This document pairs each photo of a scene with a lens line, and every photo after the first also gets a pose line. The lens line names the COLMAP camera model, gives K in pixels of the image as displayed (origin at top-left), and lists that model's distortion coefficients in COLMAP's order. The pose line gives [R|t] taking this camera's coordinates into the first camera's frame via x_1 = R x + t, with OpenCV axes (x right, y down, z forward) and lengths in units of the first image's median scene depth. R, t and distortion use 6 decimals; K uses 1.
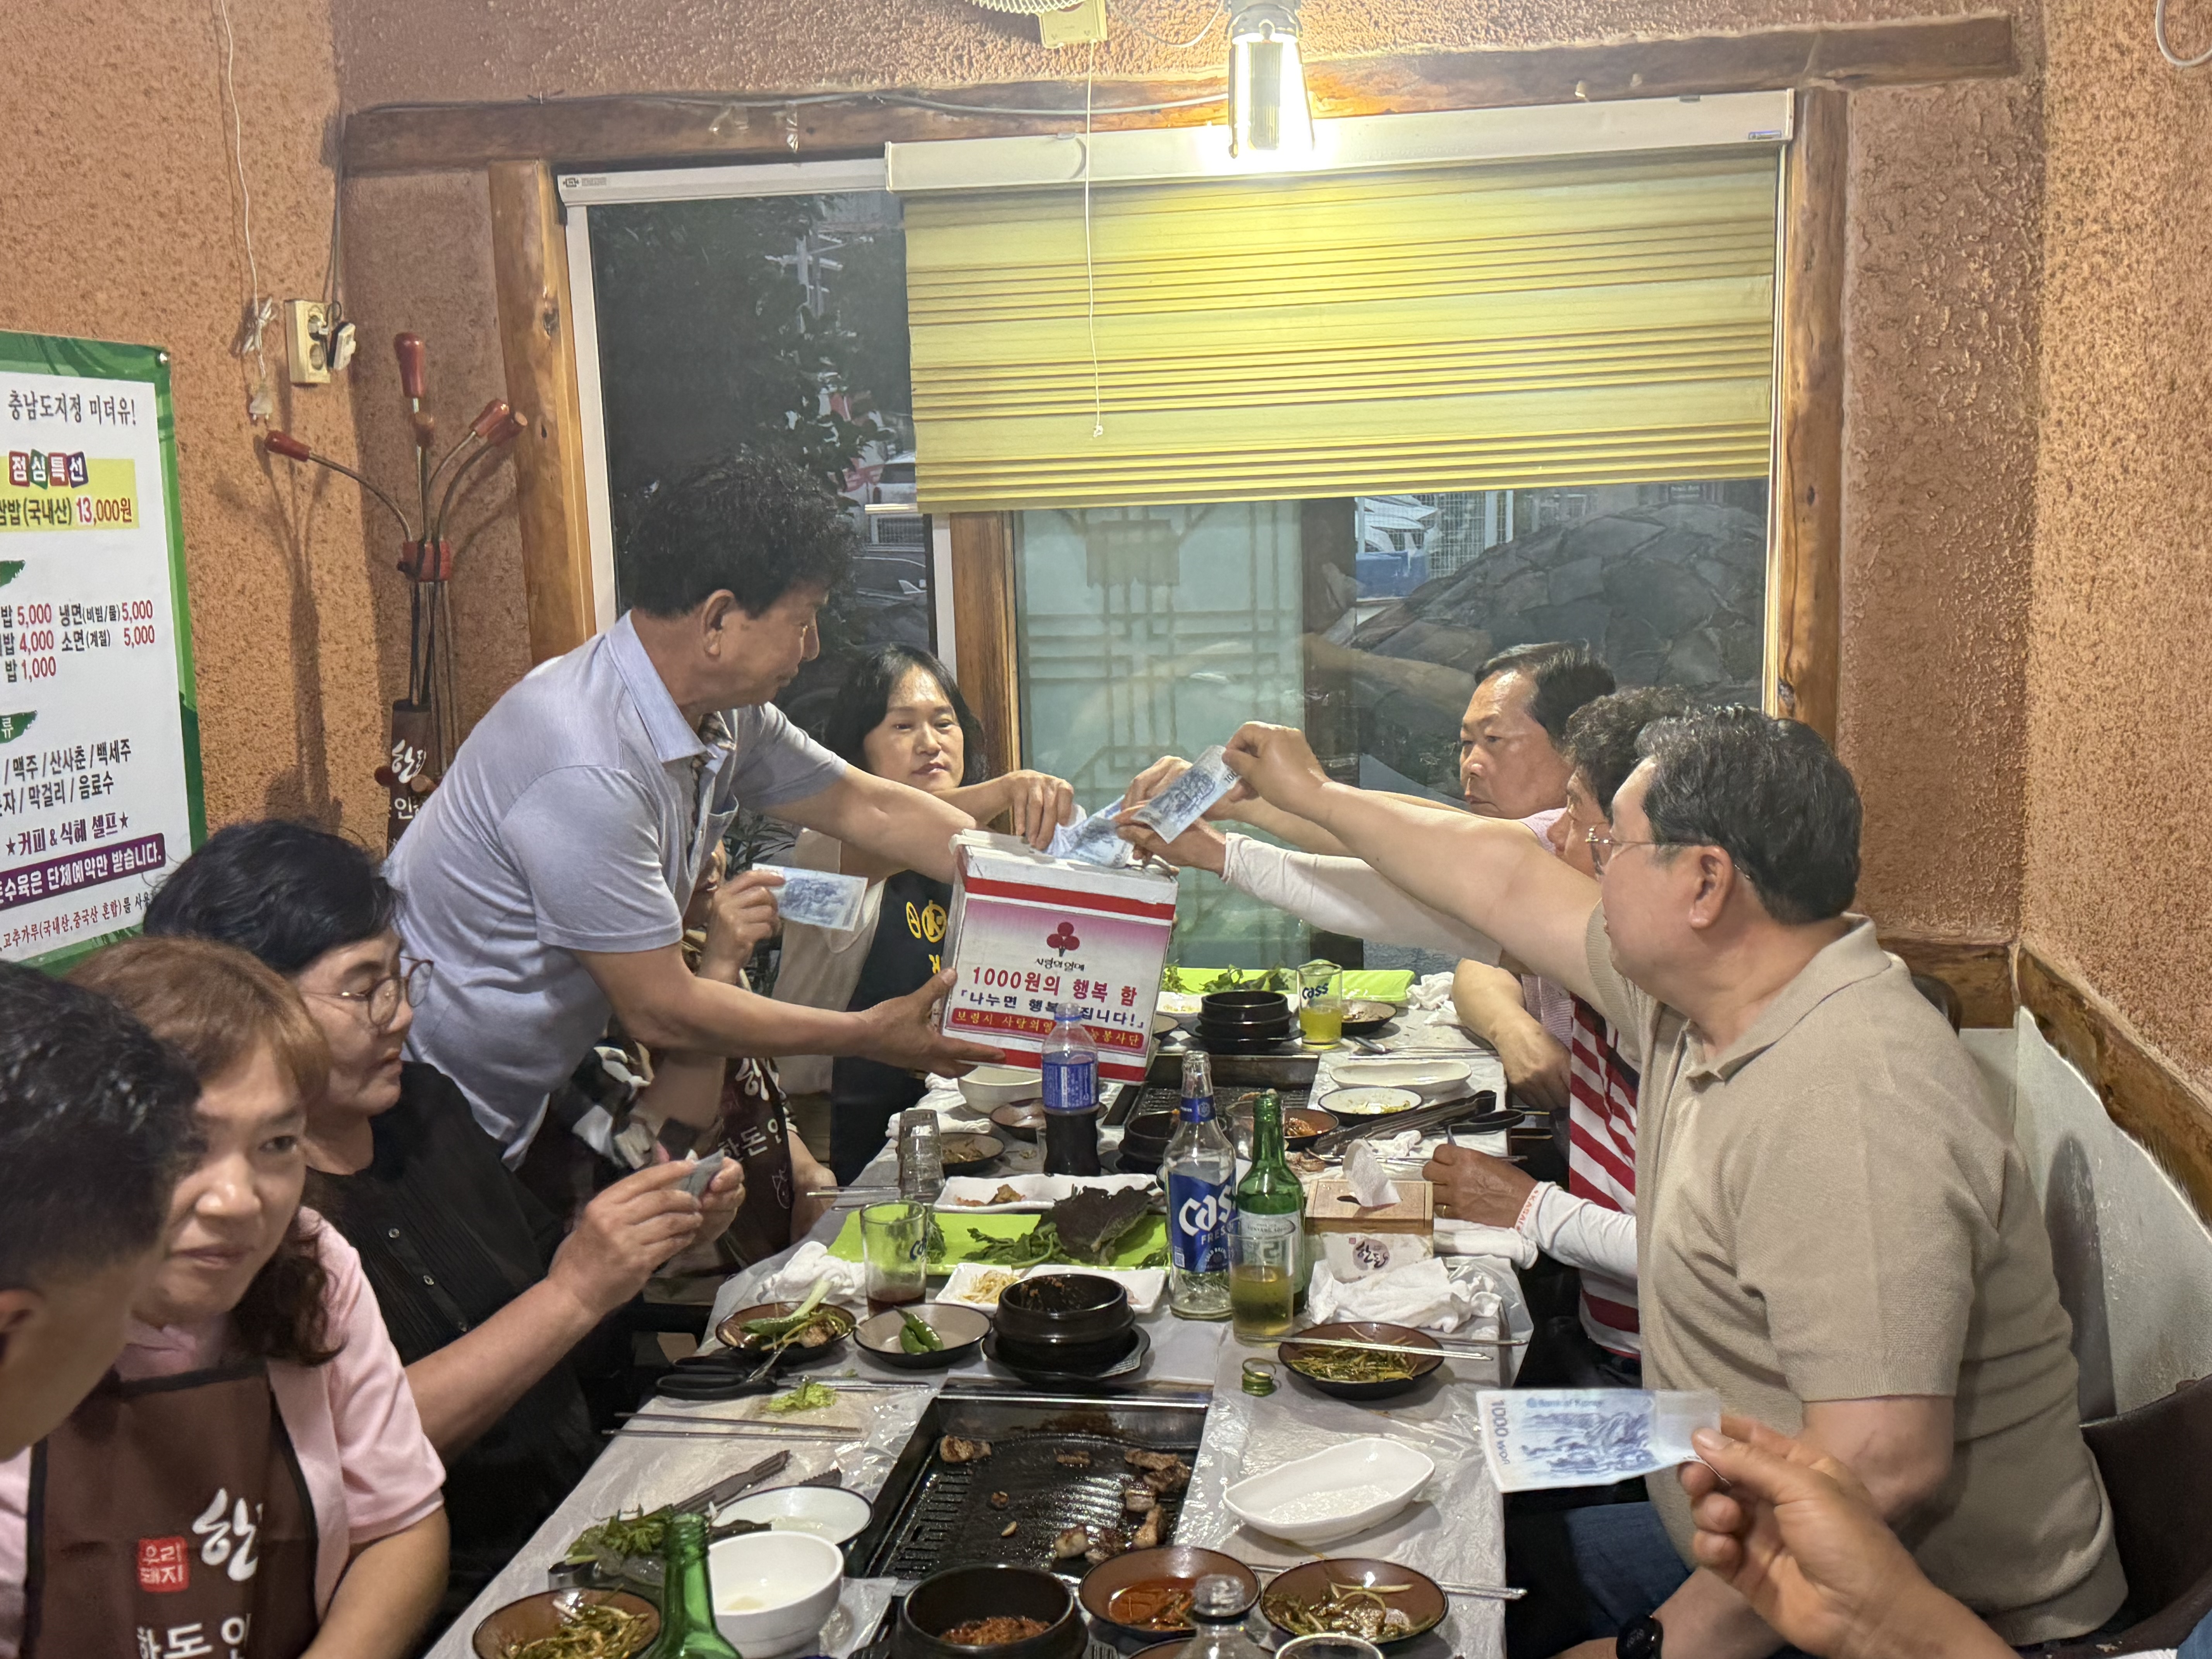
lens RADIAL K [[2428.8, 0, 1088.4], [0, 2428.8, 864.0], [0, 0, 1]] dist [0.085576, 0.000000]
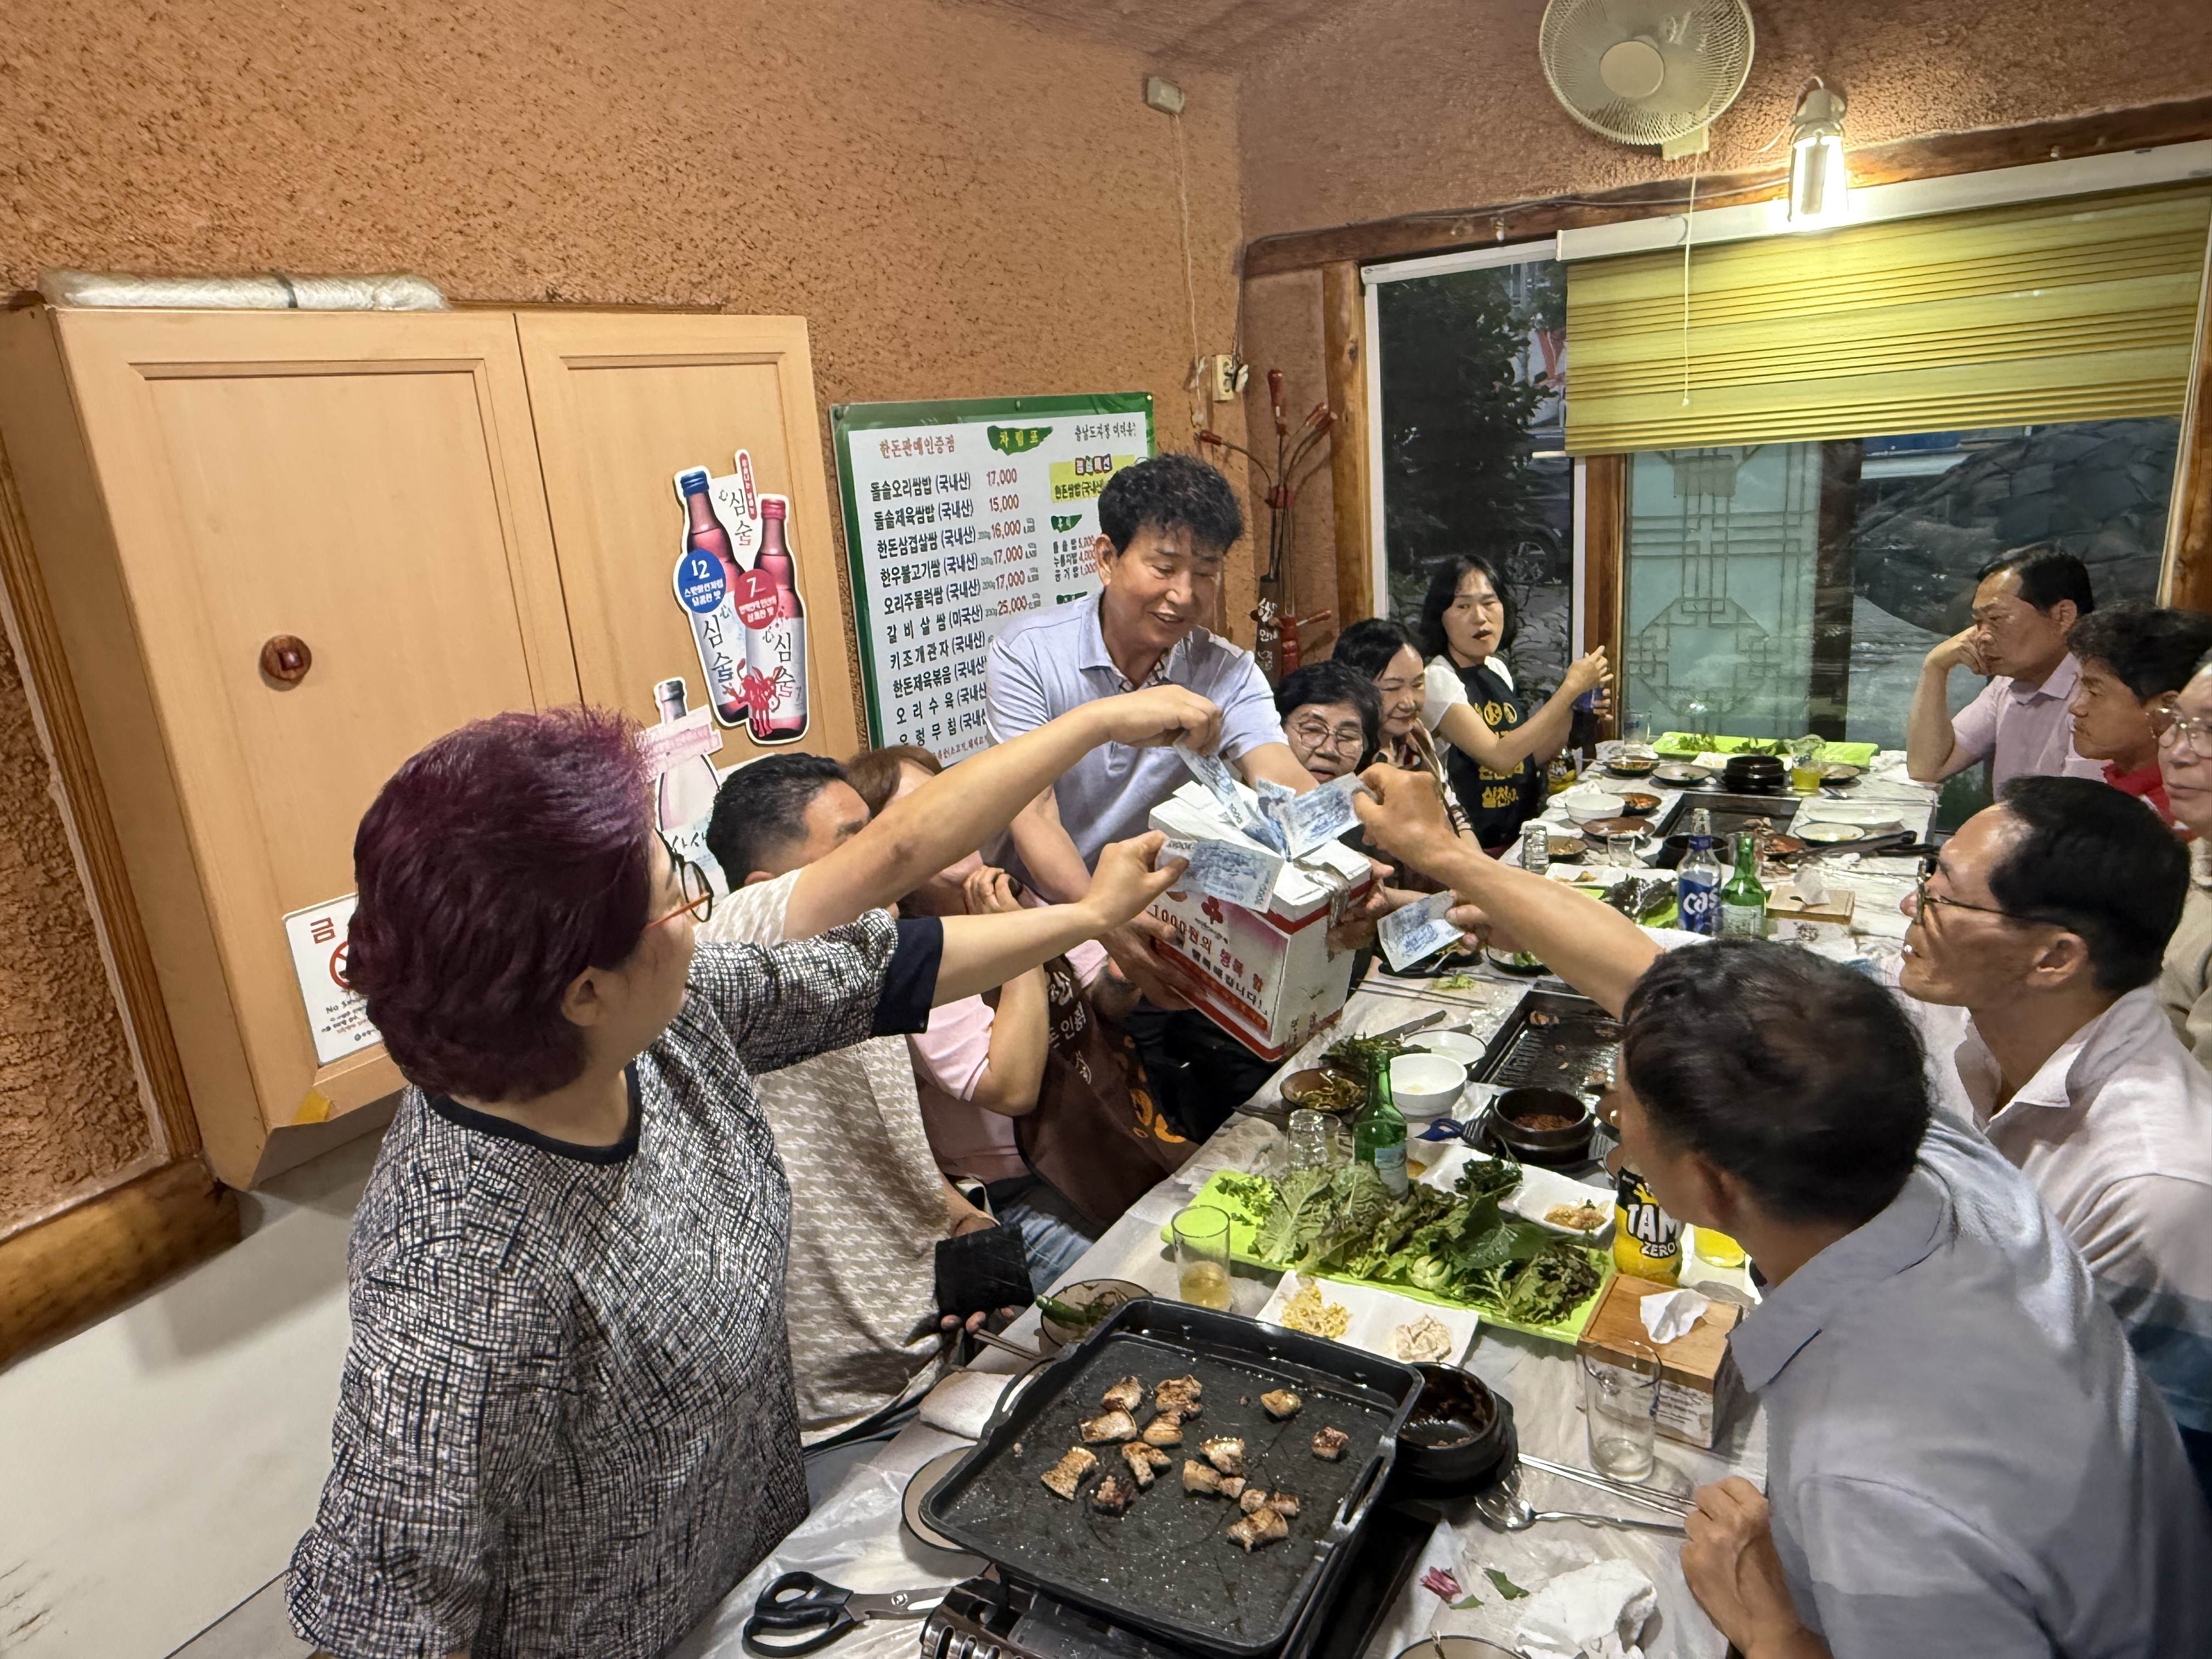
lens RADIAL K [[1413.8, 0, 1080.3], [0, 1413.8, 843.8], [0, 0, 1]] dist [-0.008504, 0.002536]
pose [[0.918205, 0.067433, -0.390323, 0.020841], [-0.006865, 0.987964, 0.154534, -0.031699], [0.396046, -0.139215, 0.907616, -0.048699]]
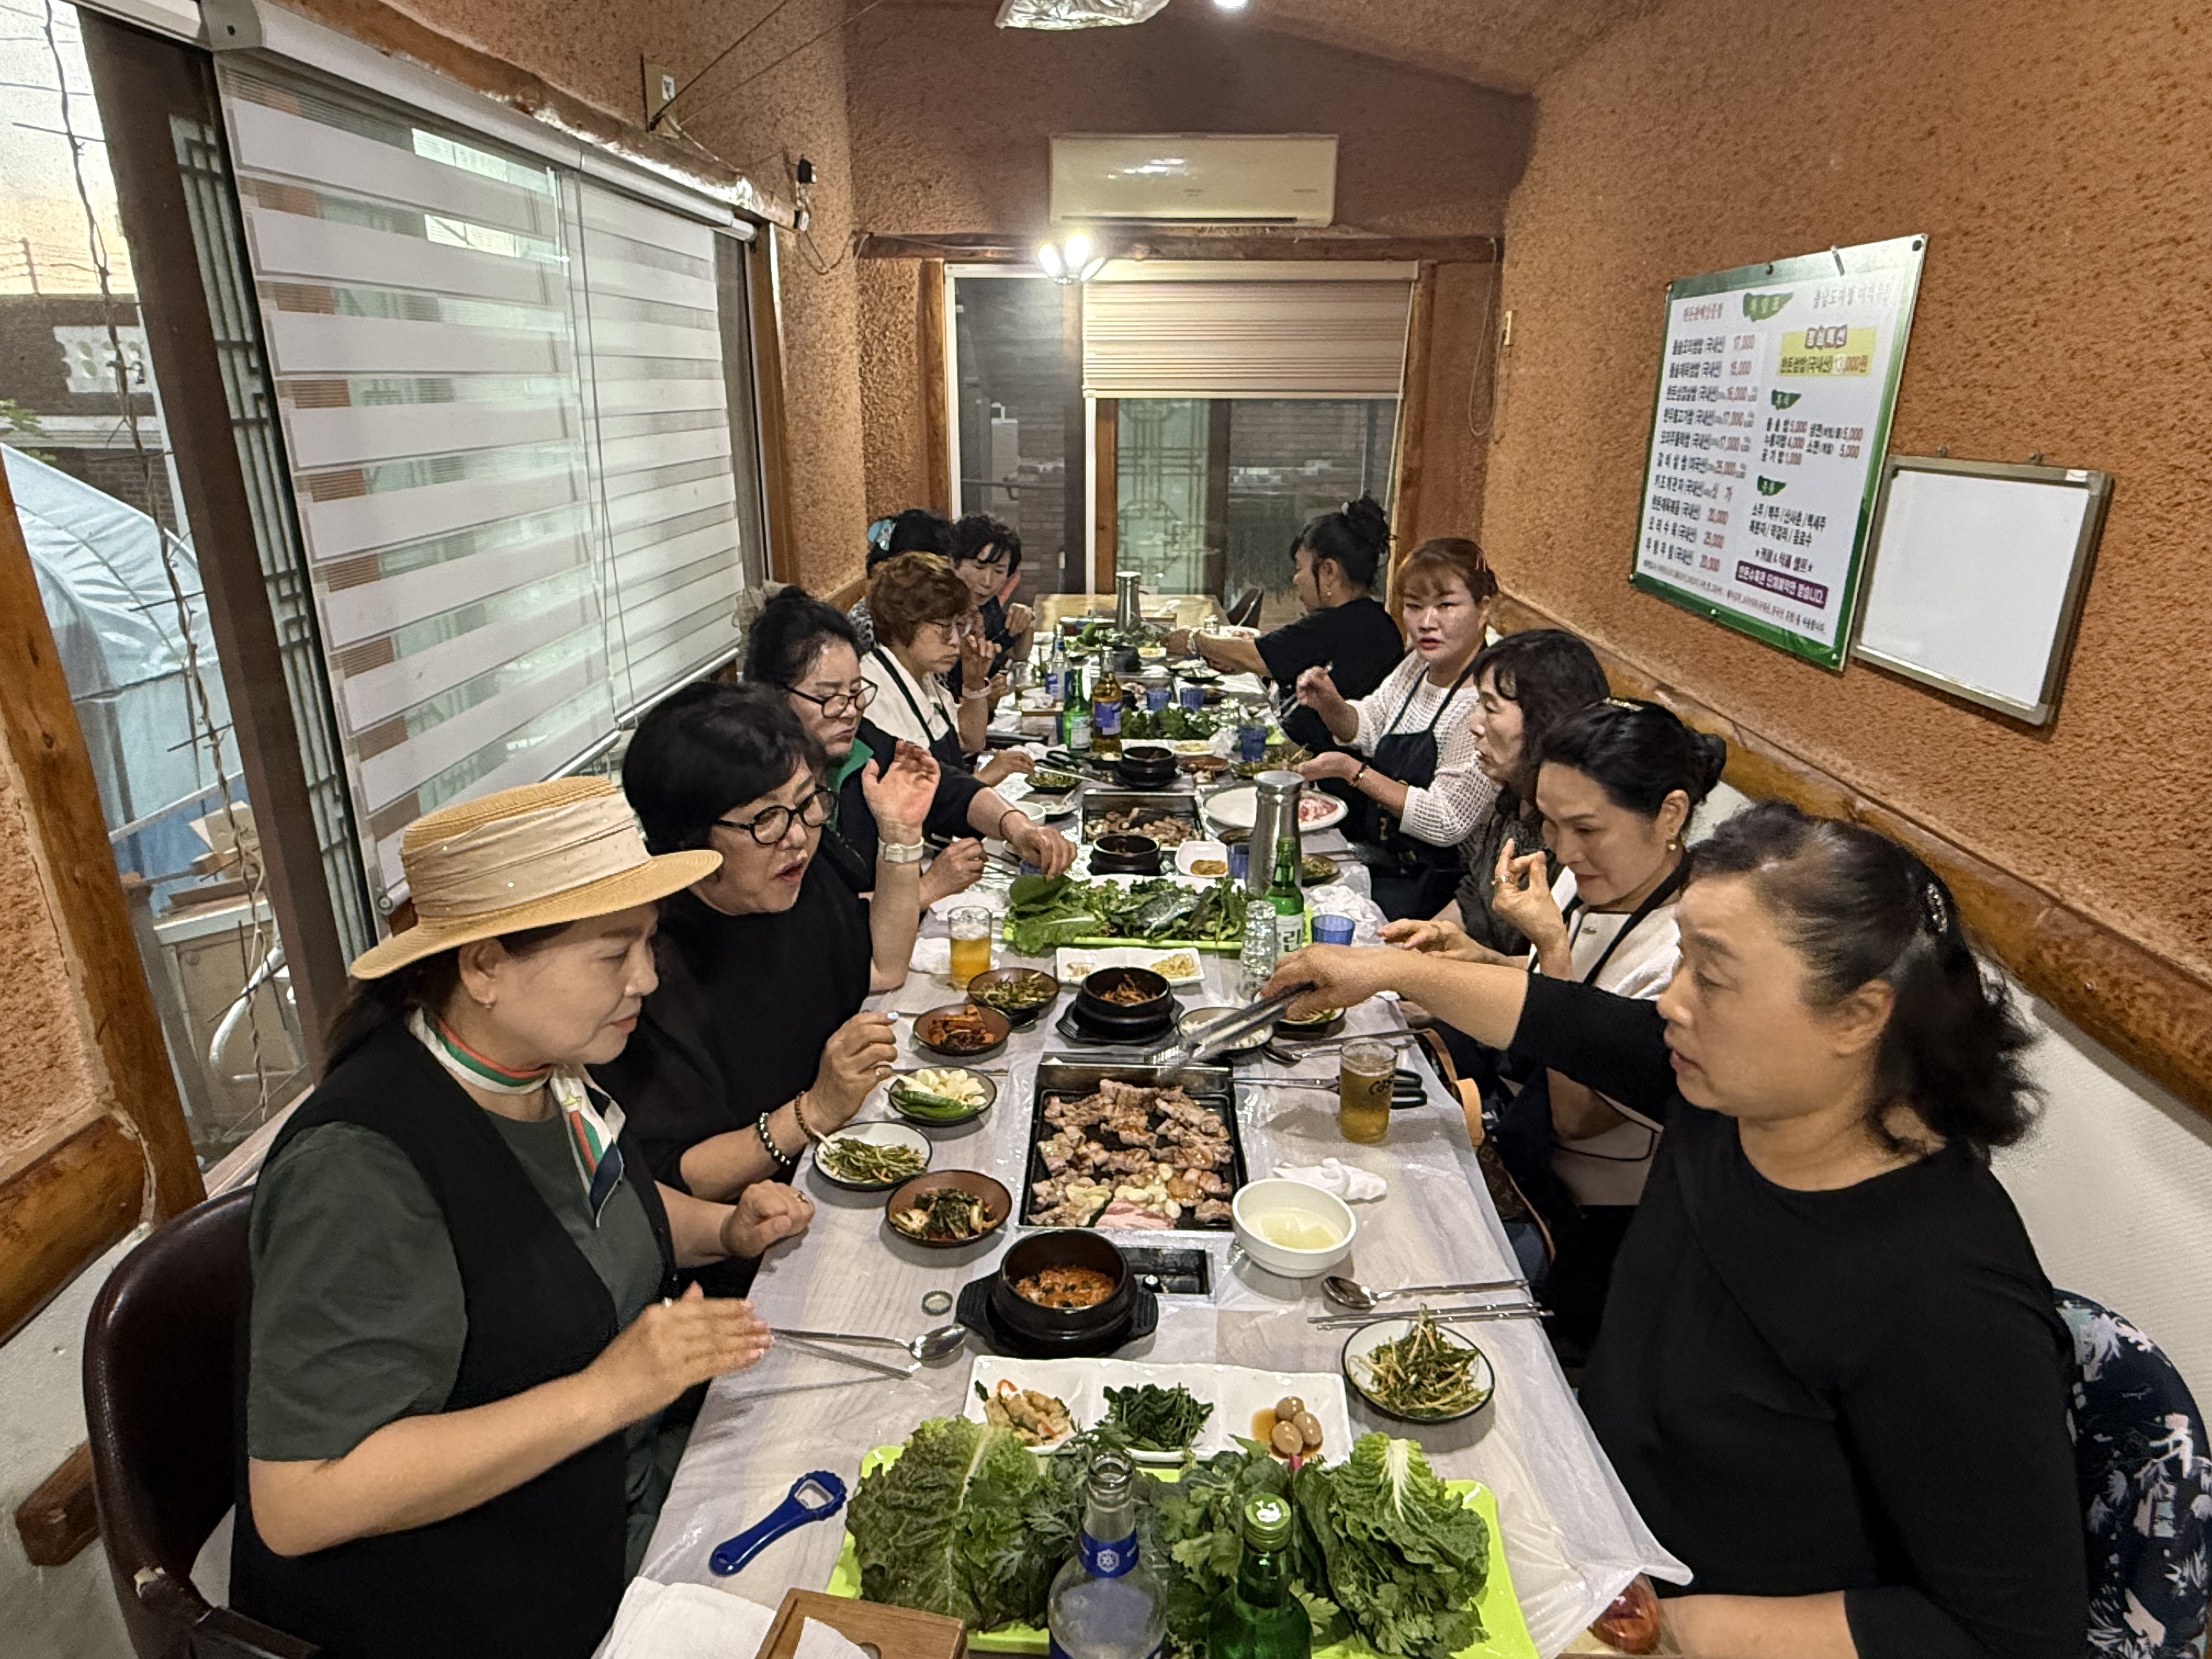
lens RADIAL K [[1323.7, 0, 1094.2], [0, 1323.7, 830.2], [0, 0, 1]] dist [-0.008175, 0.009167]
pose [[-0.988655, 0.070810, -0.132465, 0.695488], [0.001097, 0.885287, 0.465044, -1.069947], [0.150200, 0.459623, -0.875321, 8.131397]]
